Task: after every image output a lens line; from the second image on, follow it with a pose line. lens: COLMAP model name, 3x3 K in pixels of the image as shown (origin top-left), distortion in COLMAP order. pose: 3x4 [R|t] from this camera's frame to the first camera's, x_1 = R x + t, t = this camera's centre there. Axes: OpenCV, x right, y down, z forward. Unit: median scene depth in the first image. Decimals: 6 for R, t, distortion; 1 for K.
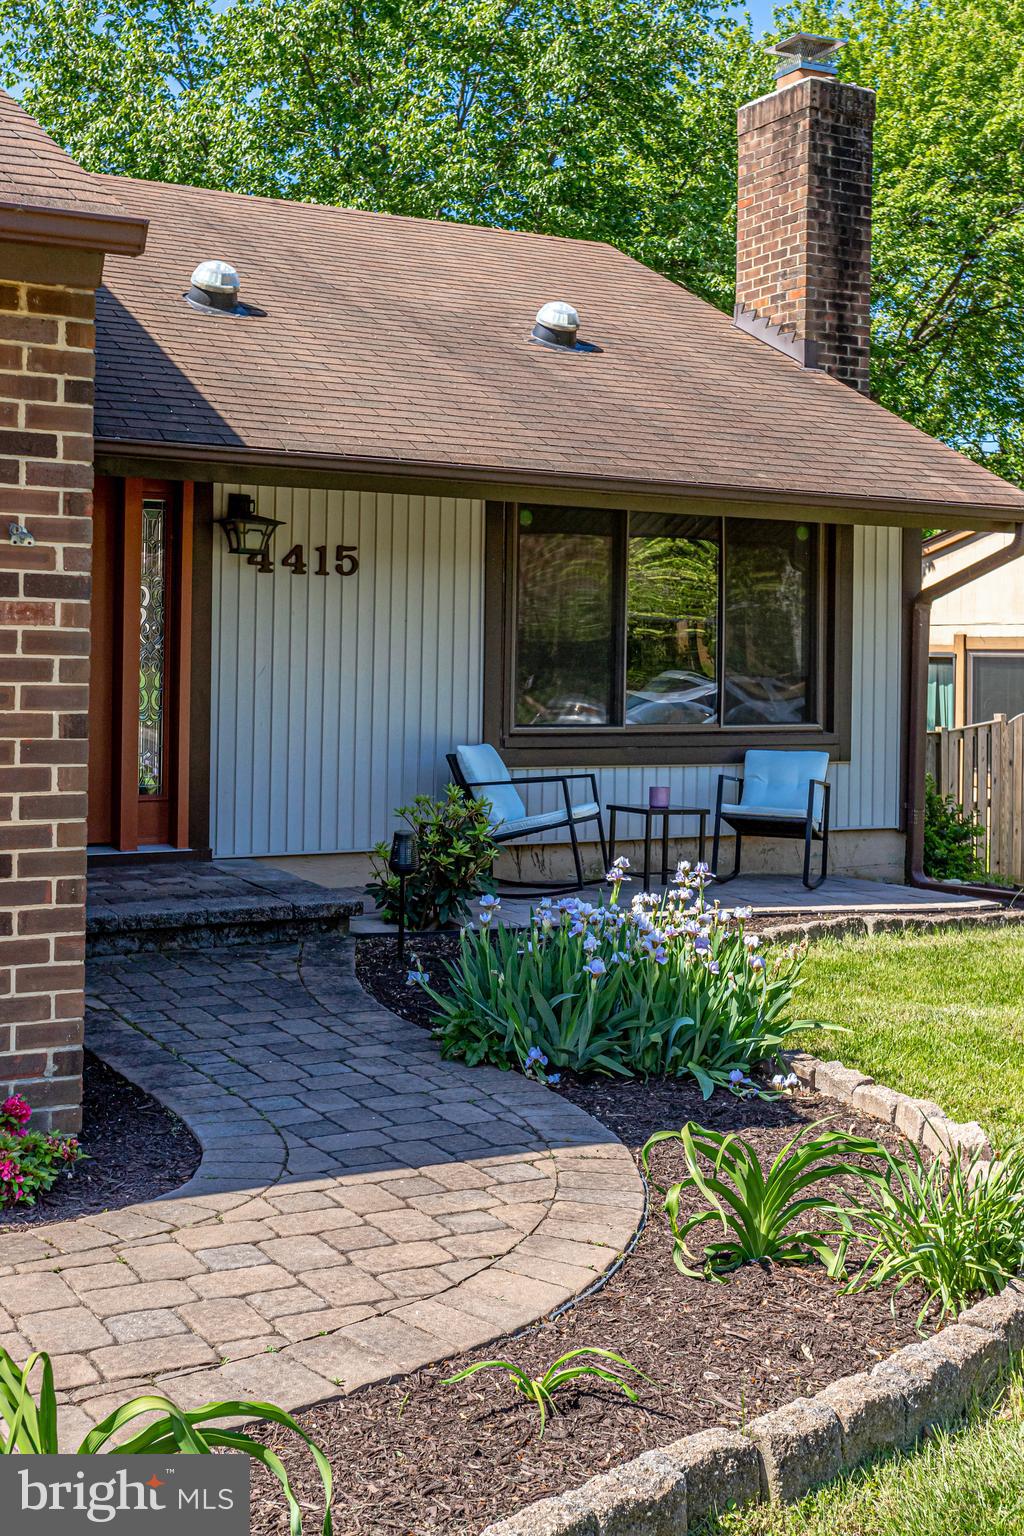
lens RADIAL K [[1737.6, 0, 496.2], [0, 1737.6, 689.1], [0, 0, 1]] dist [0.018350, 0.044402]
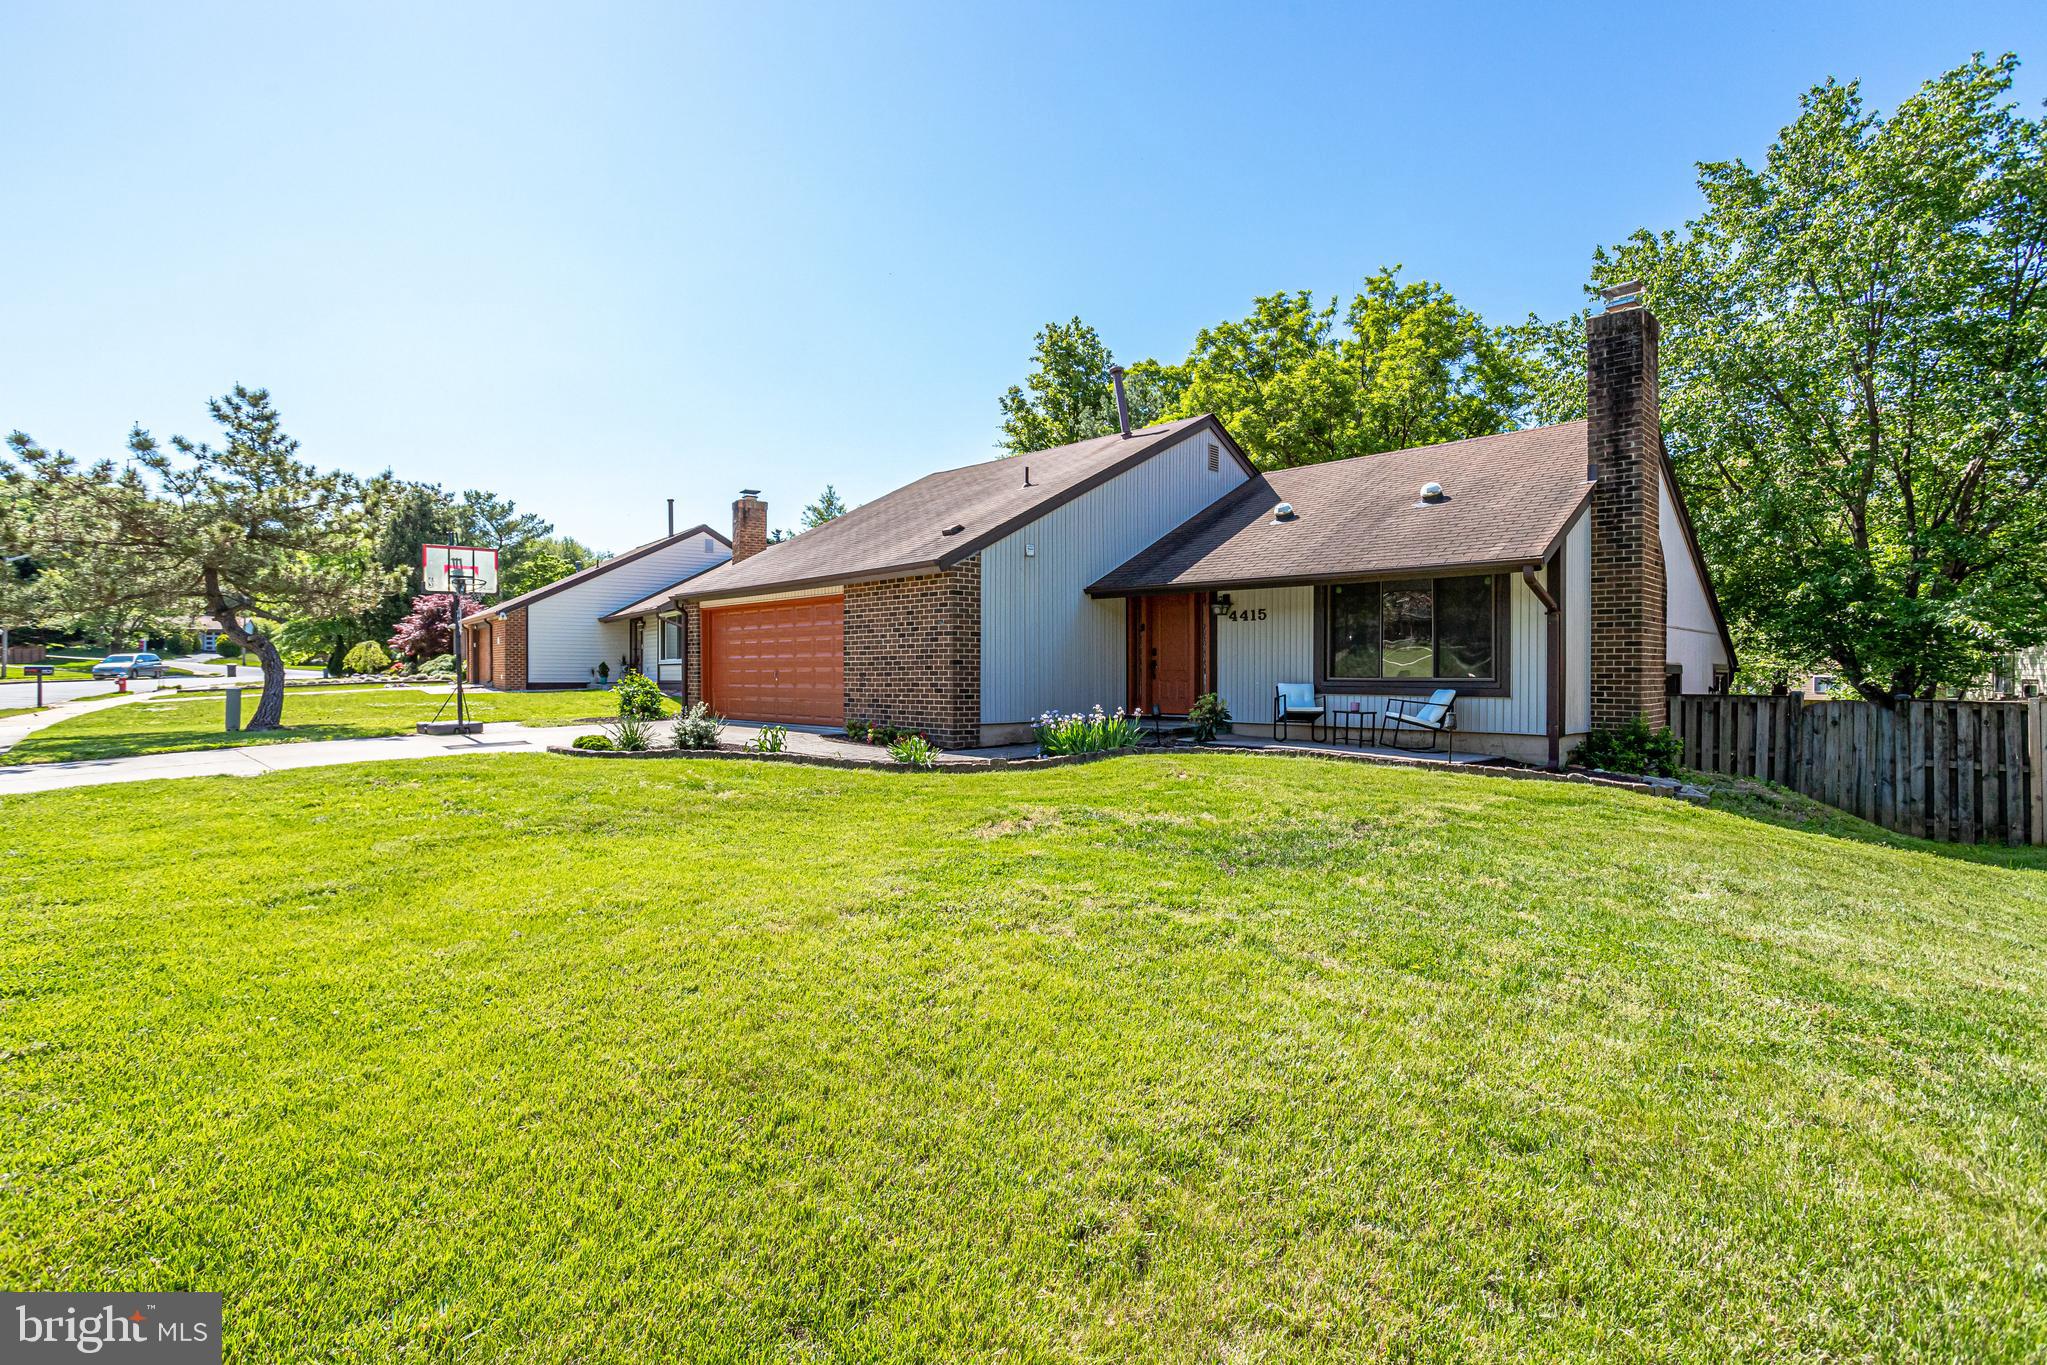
lens RADIAL K [[1037.8, 0, 1023.5], [0, 1037.8, 682.5], [0, 0, 1]] dist [-0.047055, 0.033404]
pose [[0.272133, -0.010074, -0.962207, 1.378746], [-0.018527, 0.999705, -0.015707, 0.063464], [0.962081, 0.022101, 0.271866, 0.229029]]
